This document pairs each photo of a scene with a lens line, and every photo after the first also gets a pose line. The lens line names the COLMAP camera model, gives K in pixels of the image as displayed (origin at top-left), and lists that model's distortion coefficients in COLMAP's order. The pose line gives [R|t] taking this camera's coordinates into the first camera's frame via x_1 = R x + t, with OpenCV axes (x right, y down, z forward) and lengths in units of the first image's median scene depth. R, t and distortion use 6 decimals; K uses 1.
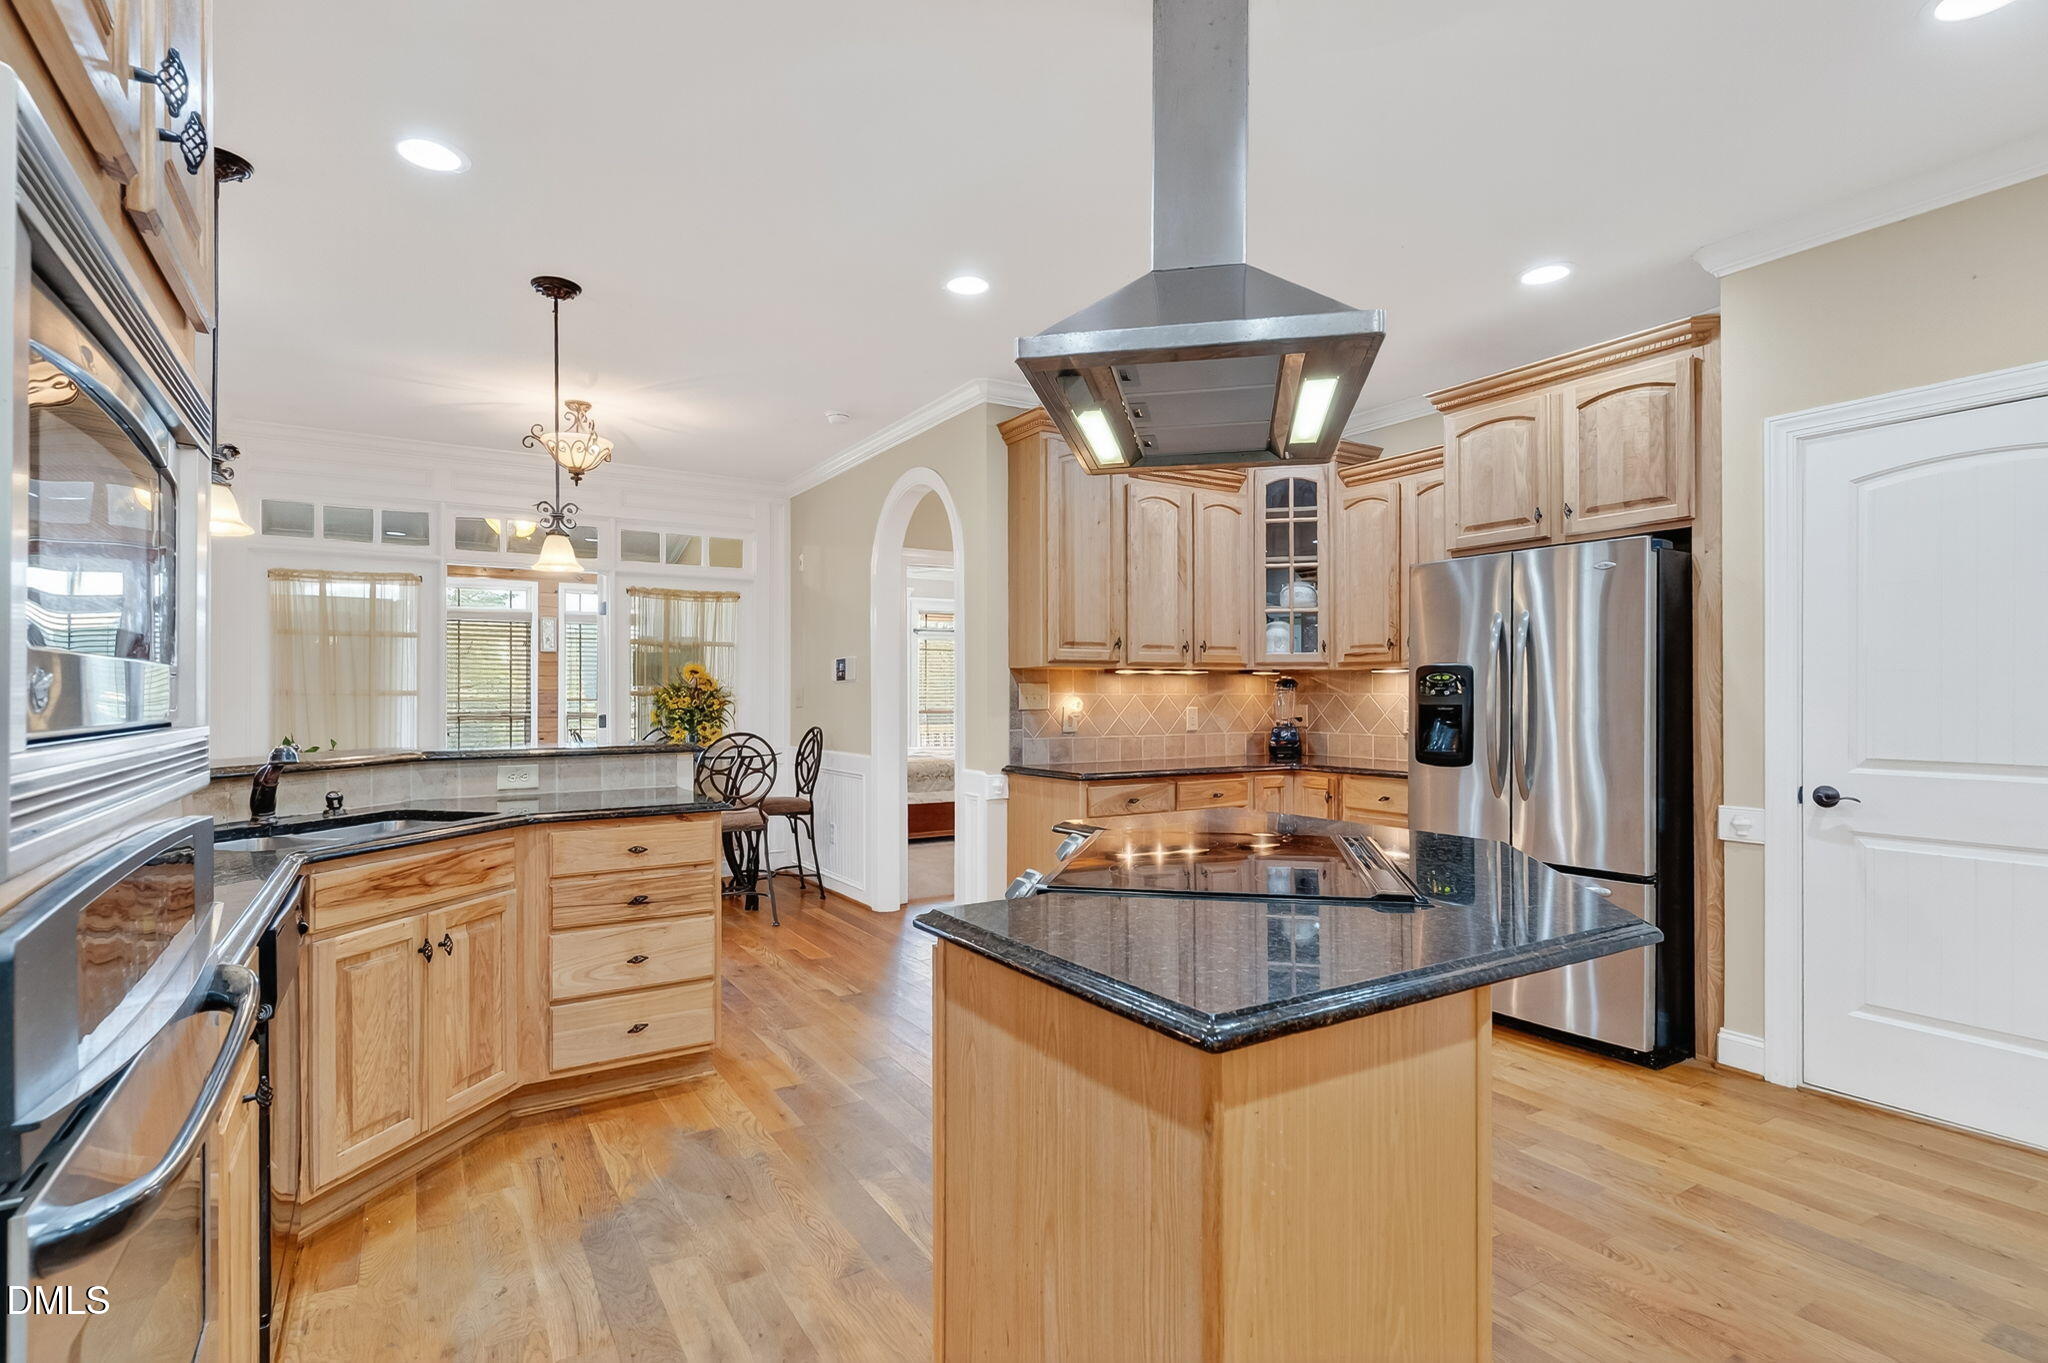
lens RADIAL K [[996.1, 0, 1000.7], [0, 996.1, 675.1], [0, 0, 1]] dist [0.005593, -0.000461]
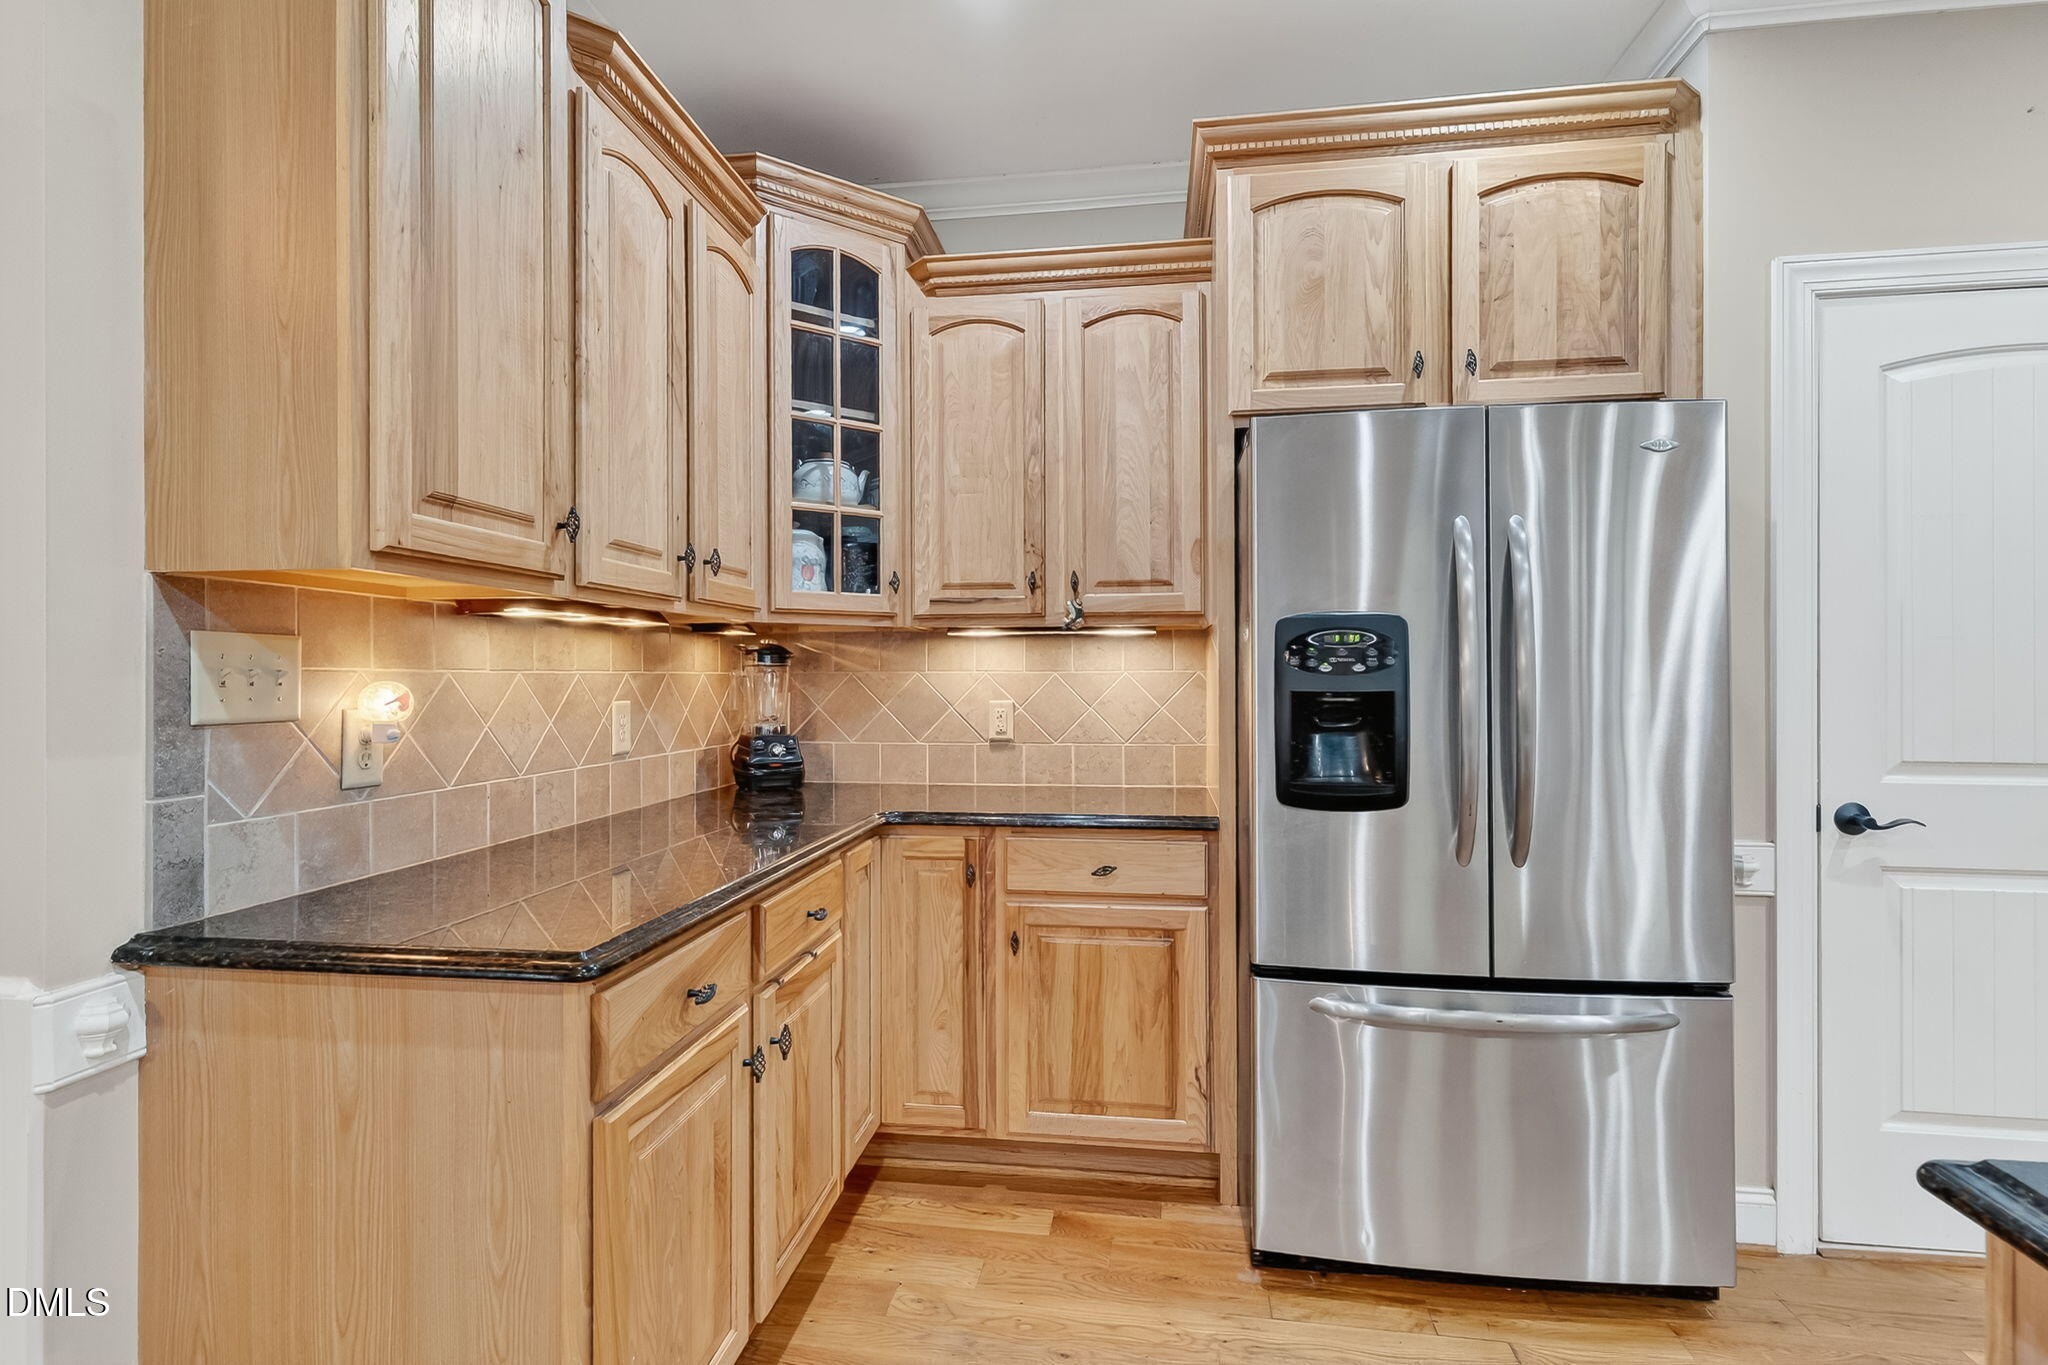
lens RADIAL K [[996.1, 0, 1000.7], [0, 996.1, 676.1], [0, 0, 1]] dist [0.005593, -0.000461]
pose [[0.638733, 0.001604, 0.769427, -0.052578], [-0.013633, 0.999864, 0.009233, 0.015768], [-0.769308, -0.016387, 0.638668, 0.653844]]
